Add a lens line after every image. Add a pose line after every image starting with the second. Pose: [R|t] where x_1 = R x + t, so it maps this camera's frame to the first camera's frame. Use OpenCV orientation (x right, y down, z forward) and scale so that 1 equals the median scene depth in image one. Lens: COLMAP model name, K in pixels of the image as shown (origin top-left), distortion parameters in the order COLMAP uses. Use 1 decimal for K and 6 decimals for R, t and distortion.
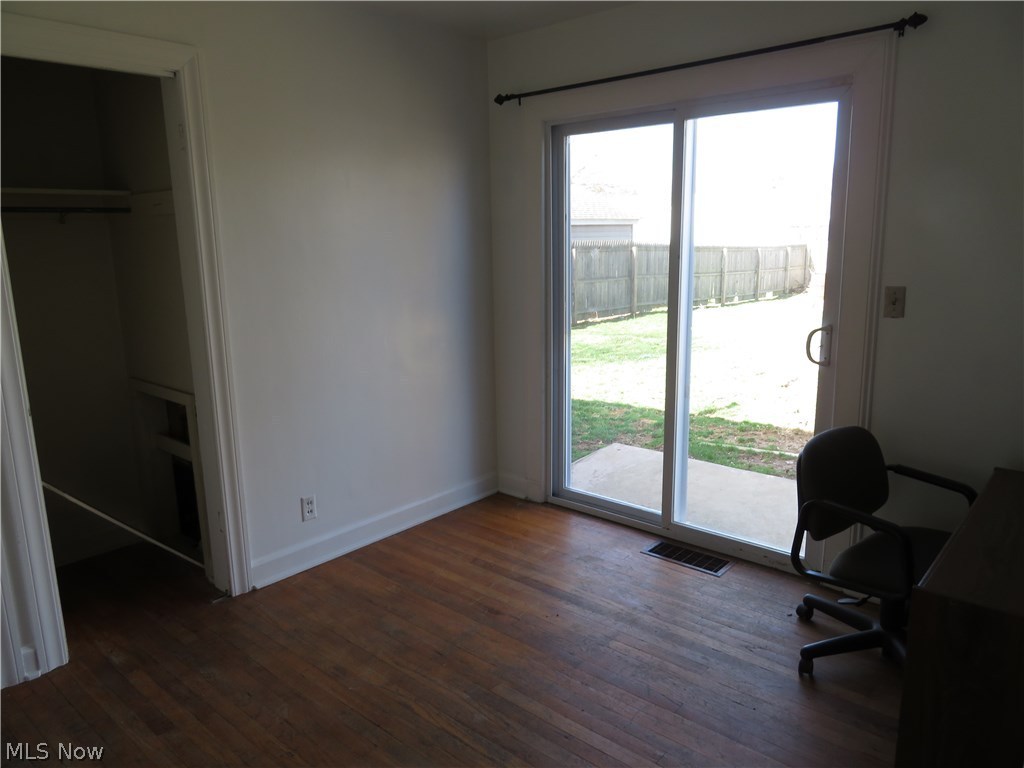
lens RADIAL K [[737.9, 0, 512.0], [0, 737.9, 384.0], [0, 0, 1]] dist [-0.003024, 0.002406]
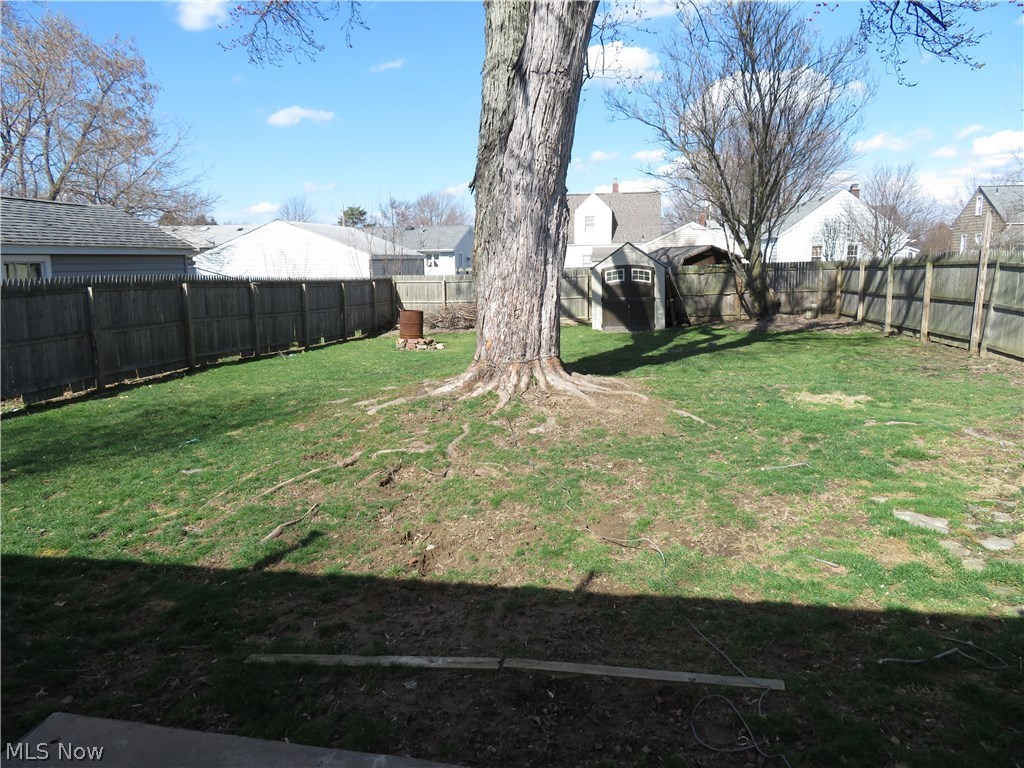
lens RADIAL K [[737.9, 0, 512.0], [0, 737.9, 384.0], [0, 0, 1]] dist [-0.003024, 0.002406]
pose [[0.859369, -0.075248, 0.505789, 0.061957], [0.096984, 0.995145, -0.016729, -0.033739], [-0.502075, 0.063430, 0.862495, 0.162658]]
